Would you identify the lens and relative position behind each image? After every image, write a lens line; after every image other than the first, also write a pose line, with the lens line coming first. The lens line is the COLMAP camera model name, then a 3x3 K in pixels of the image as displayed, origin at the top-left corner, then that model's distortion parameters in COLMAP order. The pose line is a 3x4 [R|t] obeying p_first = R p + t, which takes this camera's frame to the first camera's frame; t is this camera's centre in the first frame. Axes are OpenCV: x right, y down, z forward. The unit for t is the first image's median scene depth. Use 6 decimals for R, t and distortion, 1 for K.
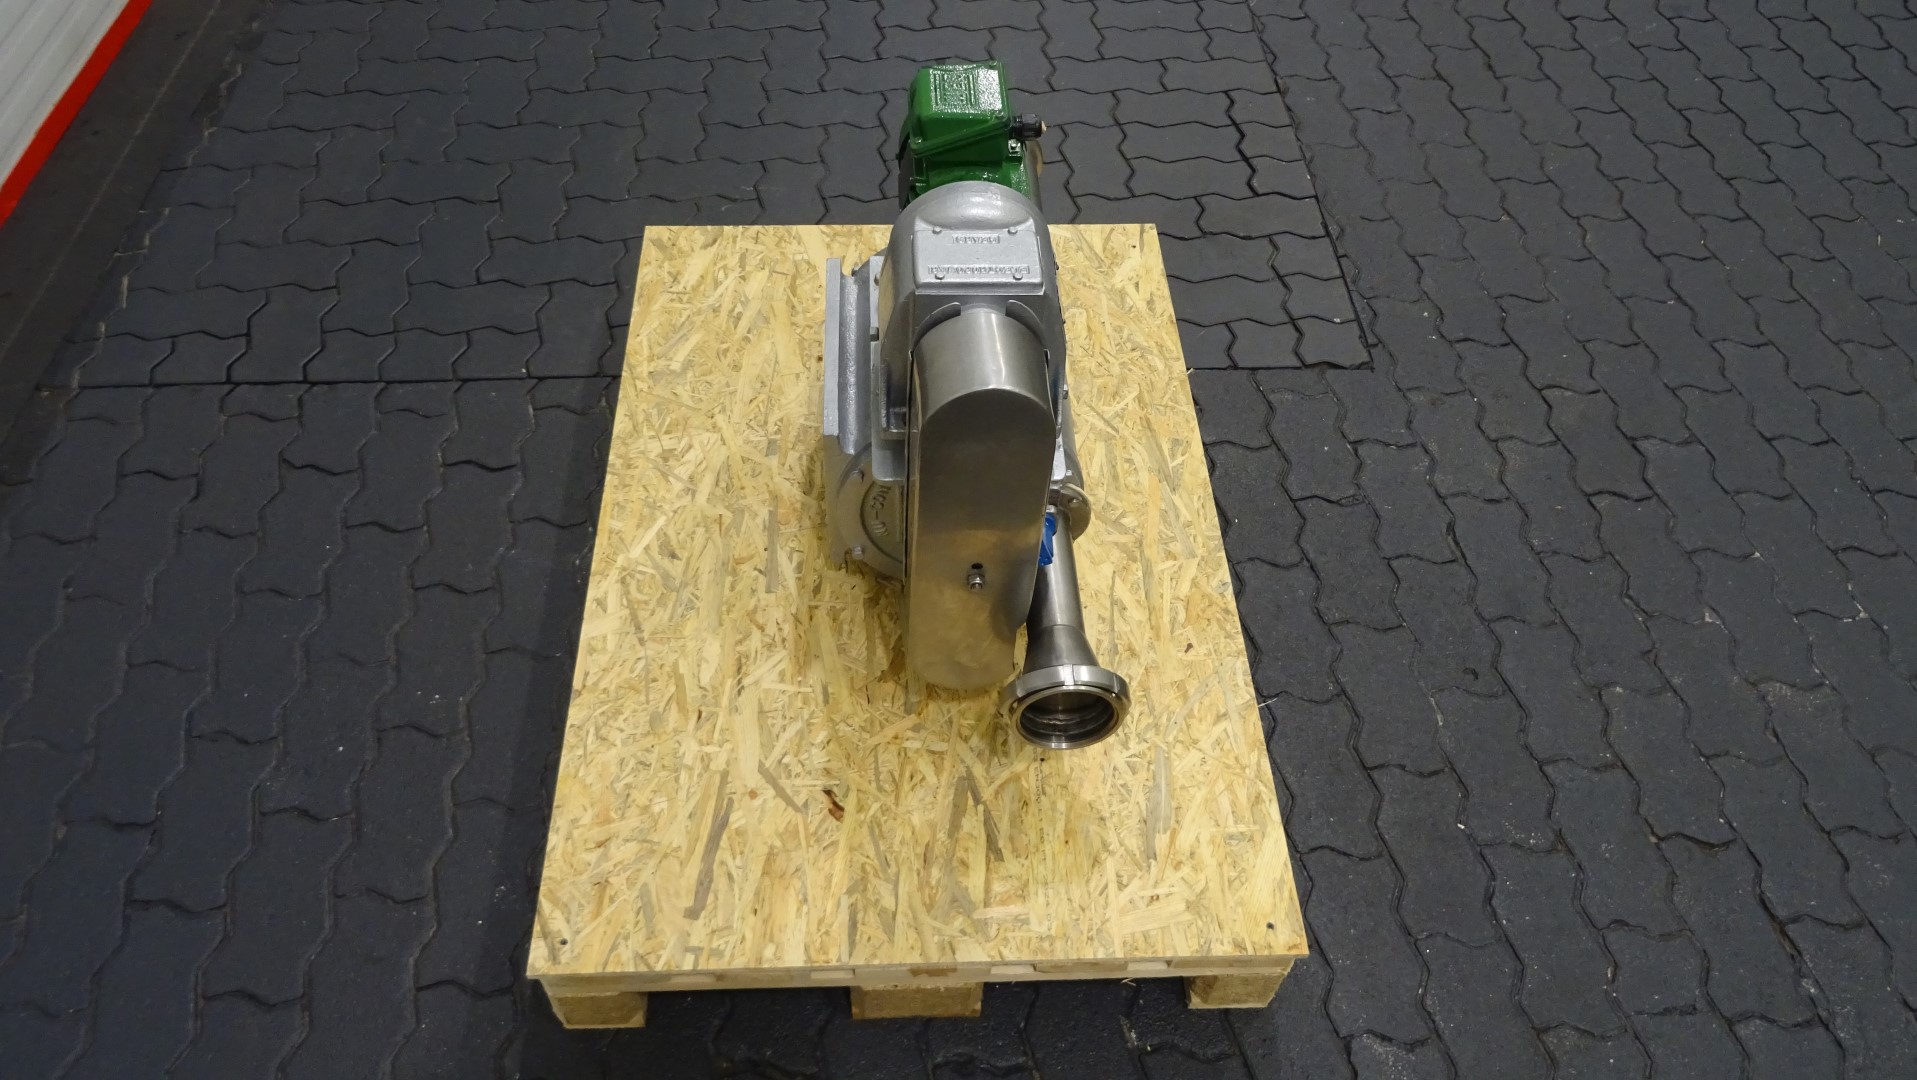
lens RADIAL K [[1375.9, 0, 959.3], [0, 1375.9, 544.8], [0, 0, 1]] dist [0.004056, -0.009375]
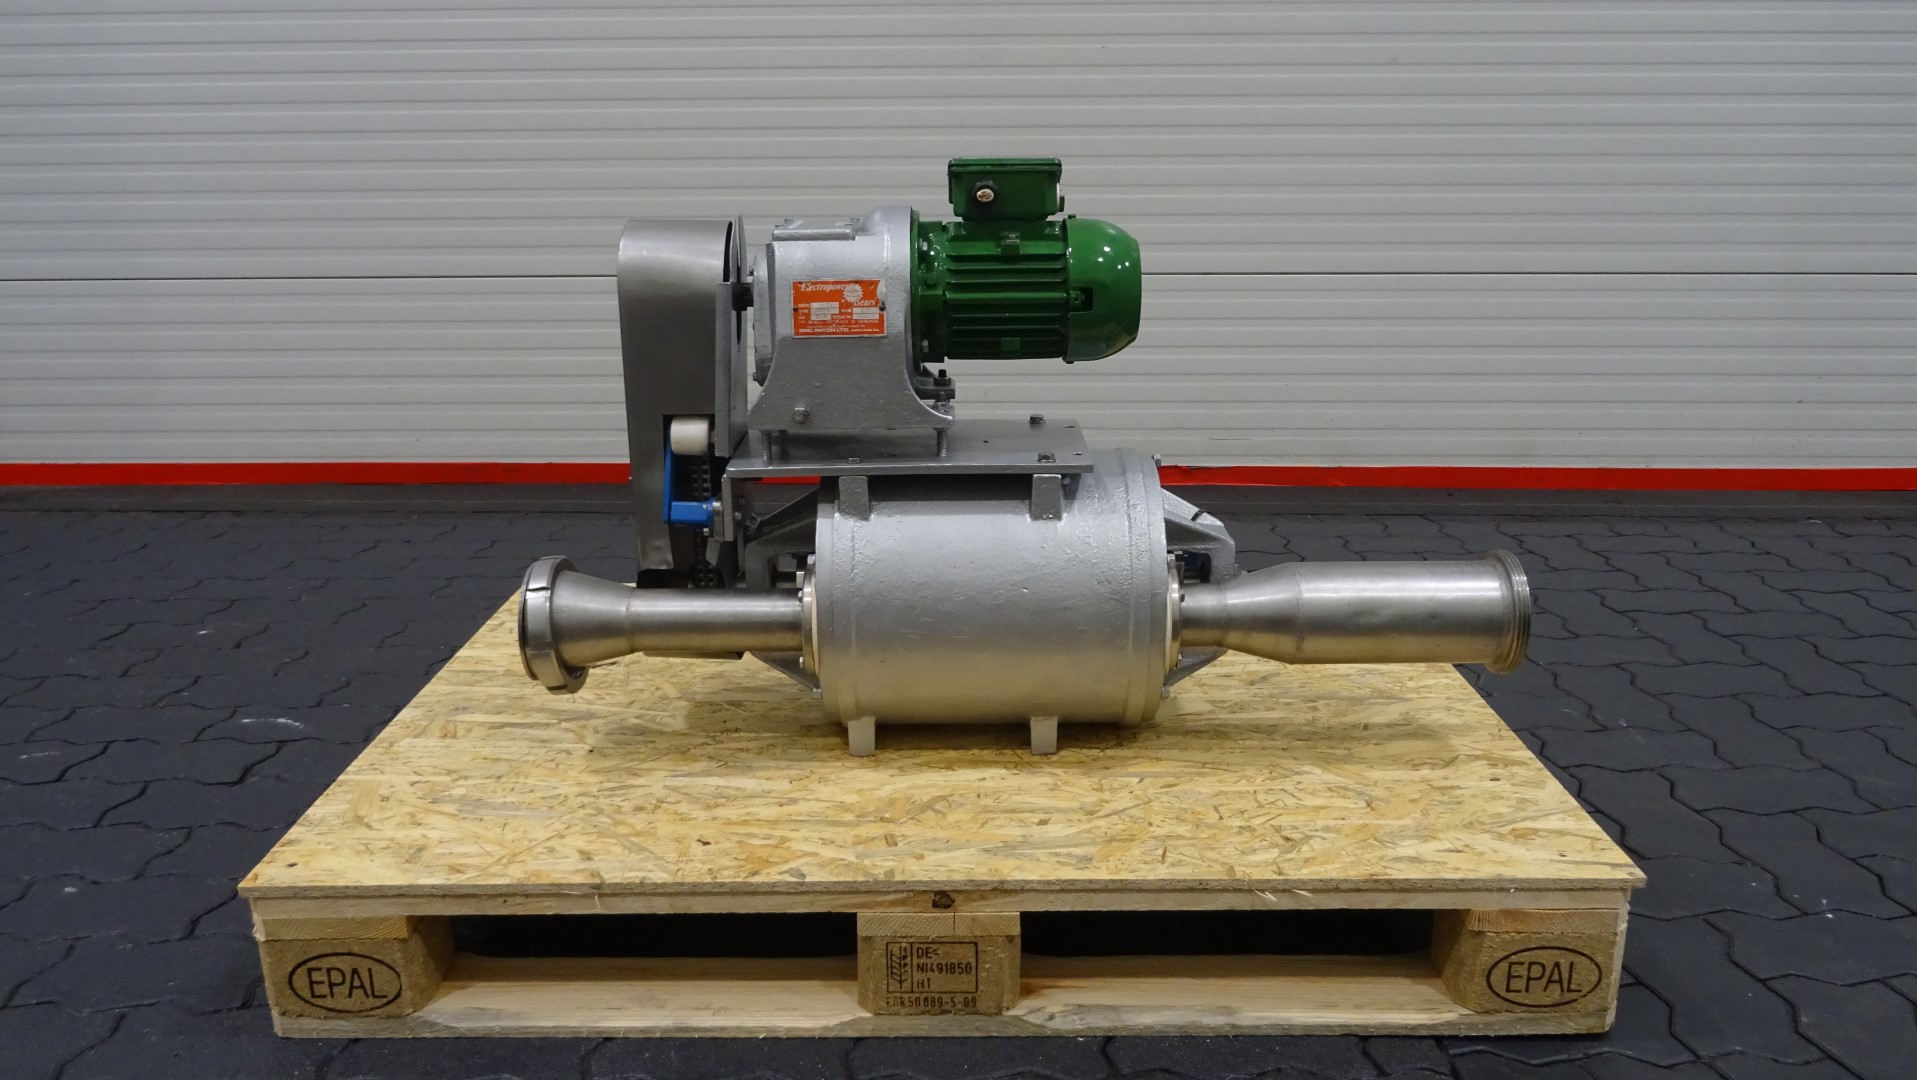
lens RADIAL K [[1375.9, 0, 958.0], [0, 1375.9, 538.9], [0, 0, 1]] dist [0.004056, -0.009375]
pose [[-0.046267, 0.254276, -0.966024, 0.827253], [-0.772372, 0.604167, 0.196020, -0.272723], [0.633483, 0.755199, 0.168443, 0.829195]]
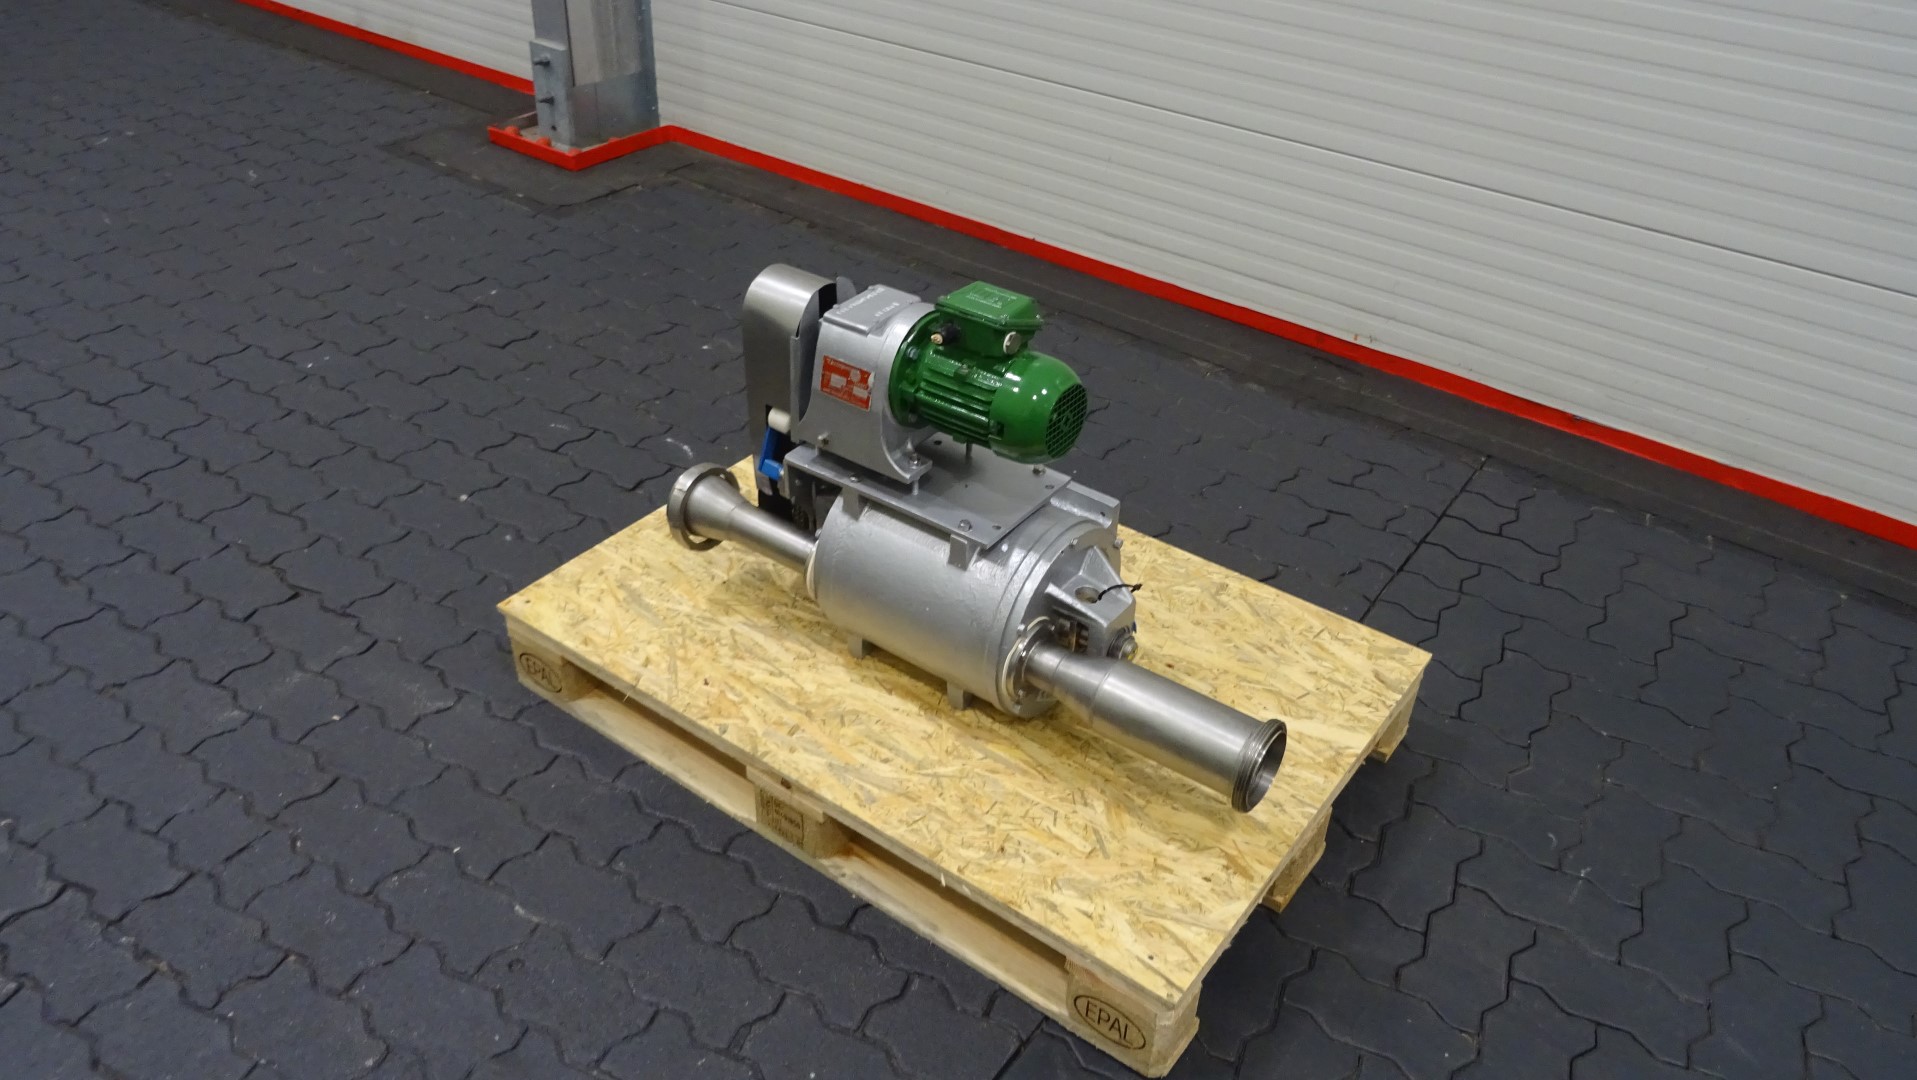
lens RADIAL K [[1375.9, 0, 964.7], [0, 1375.9, 544.5], [0, 0, 1]] dist [0.004056, -0.009375]
pose [[-0.627356, 0.403560, -0.666006, 0.766886], [-0.633867, 0.232180, 0.737770, -0.969390], [0.452367, 0.885004, 0.110144, 0.854514]]
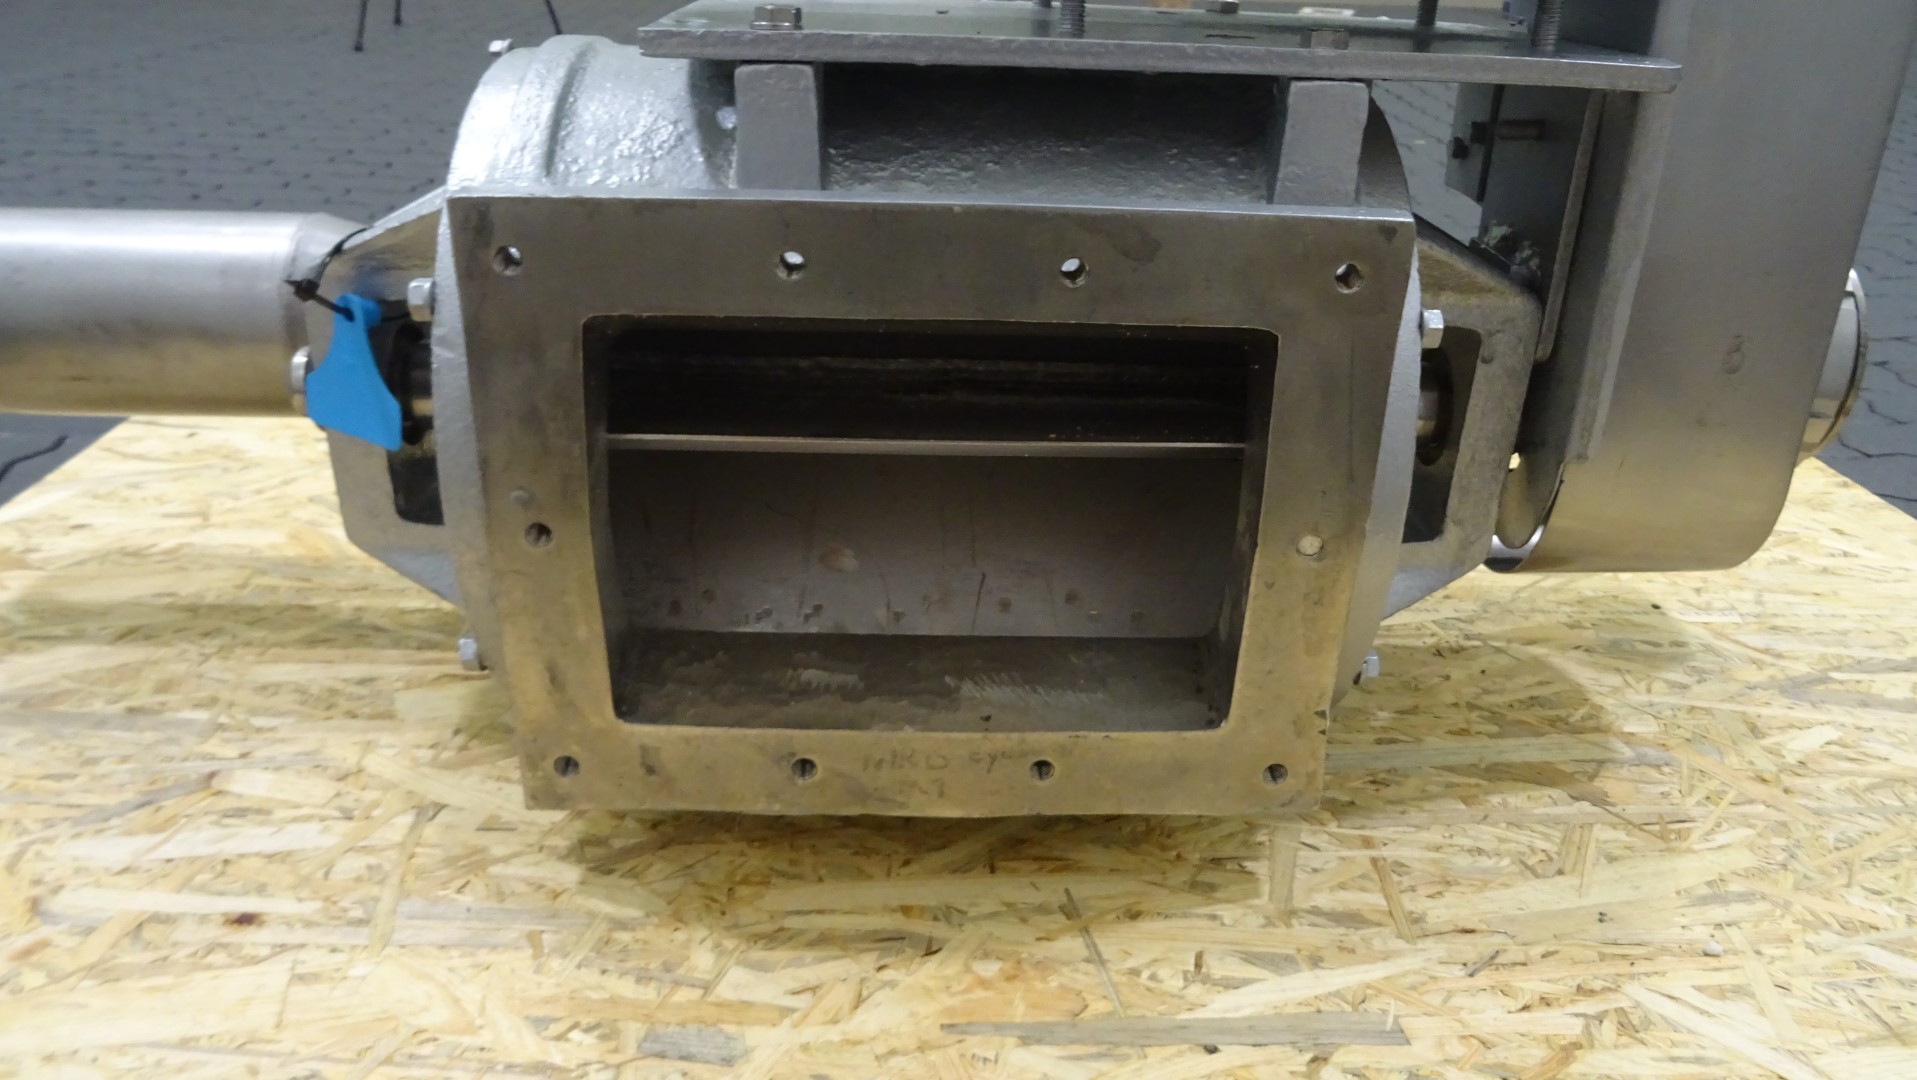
lens RADIAL K [[1375.9, 0, 958.2], [0, 1375.9, 533.2], [0, 0, 1]] dist [0.004056, -0.009375]
pose [[0.022172, -0.453652, 0.890903, -0.346522], [0.755884, 0.590838, 0.282046, -0.174786], [-0.654330, 0.667166, 0.356008, 0.899017]]
